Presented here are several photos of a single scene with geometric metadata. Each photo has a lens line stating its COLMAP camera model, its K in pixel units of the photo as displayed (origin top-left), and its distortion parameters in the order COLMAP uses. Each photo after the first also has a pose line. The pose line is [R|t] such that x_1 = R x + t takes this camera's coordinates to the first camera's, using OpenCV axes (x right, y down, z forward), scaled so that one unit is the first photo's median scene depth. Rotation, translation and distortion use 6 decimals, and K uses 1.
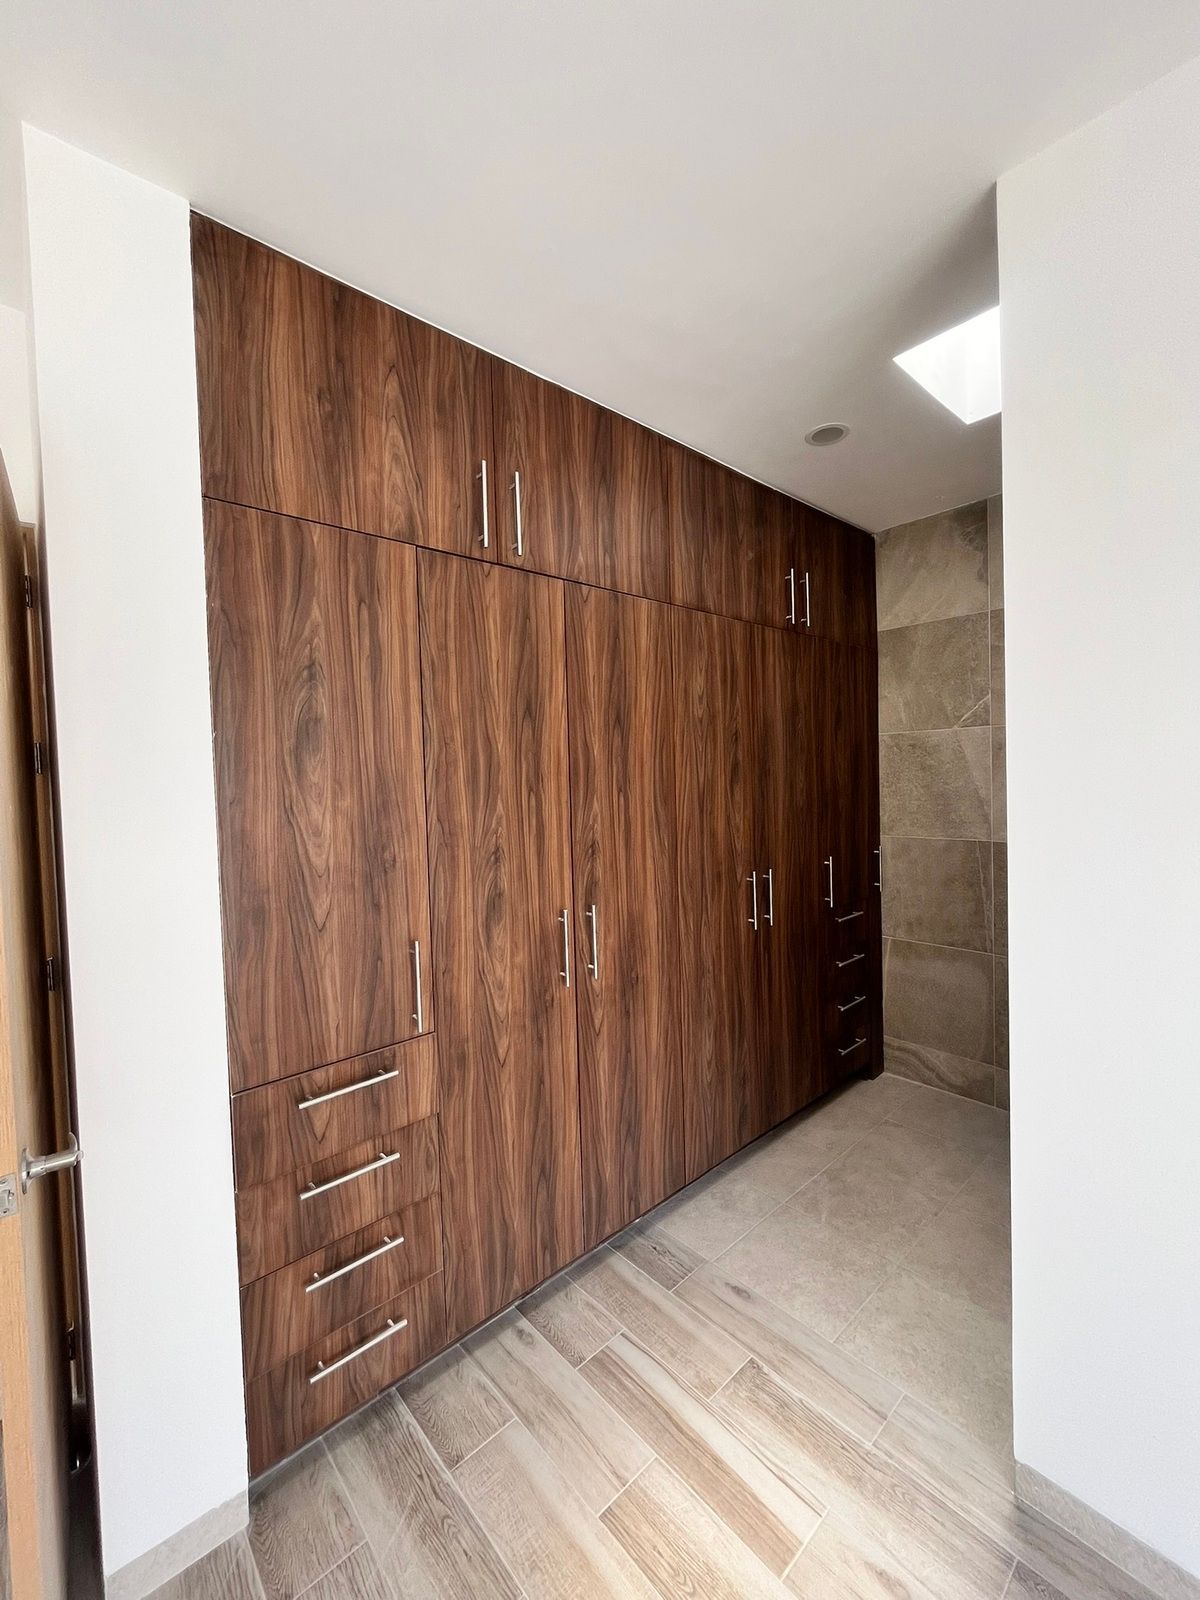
lens RADIAL K [[645.0, 0, 597.2], [0, 645.0, 792.9], [0, 0, 1]] dist [-0.002162, -0.000369]
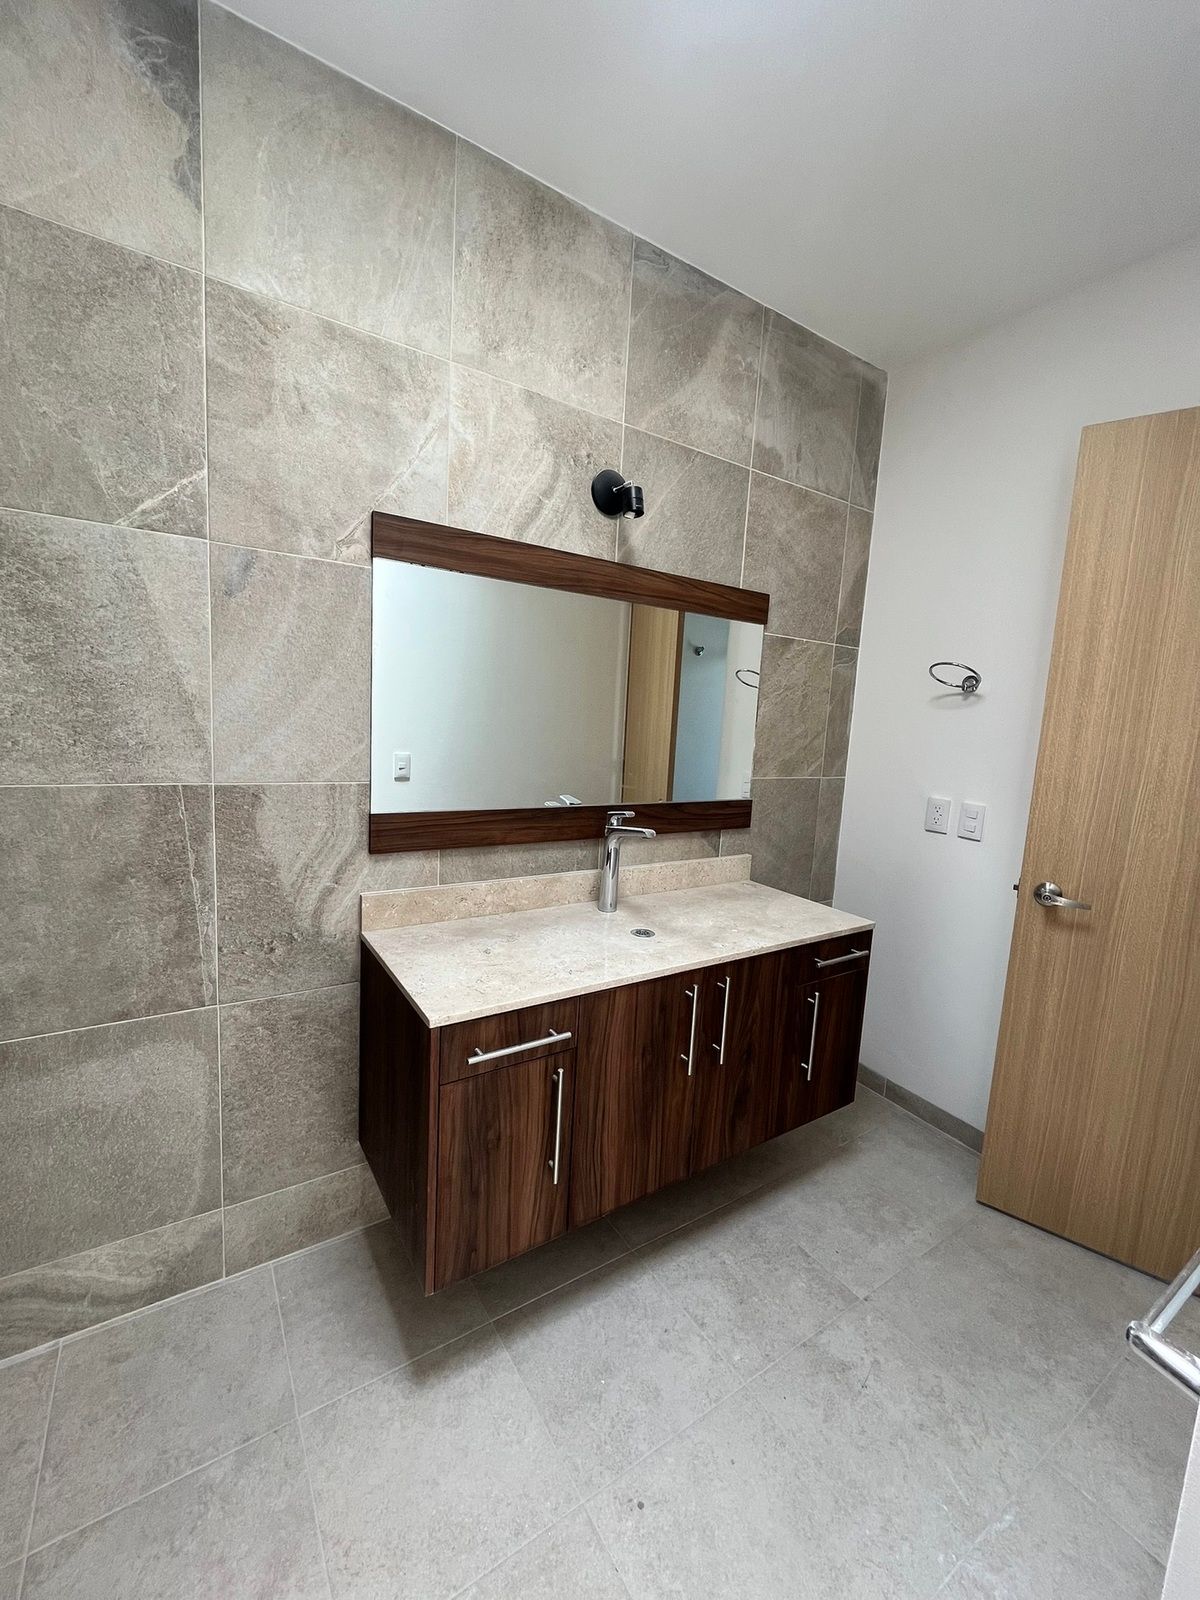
lens RADIAL K [[645.0, 0, 597.4], [0, 645.0, 796.8], [0, 0, 1]] dist [-0.002162, -0.000369]
pose [[0.148559, -0.086541, 0.985110, 0.168381], [-0.029946, 0.995313, 0.091953, 0.029879], [-0.988450, -0.043161, 0.145271, 0.623876]]
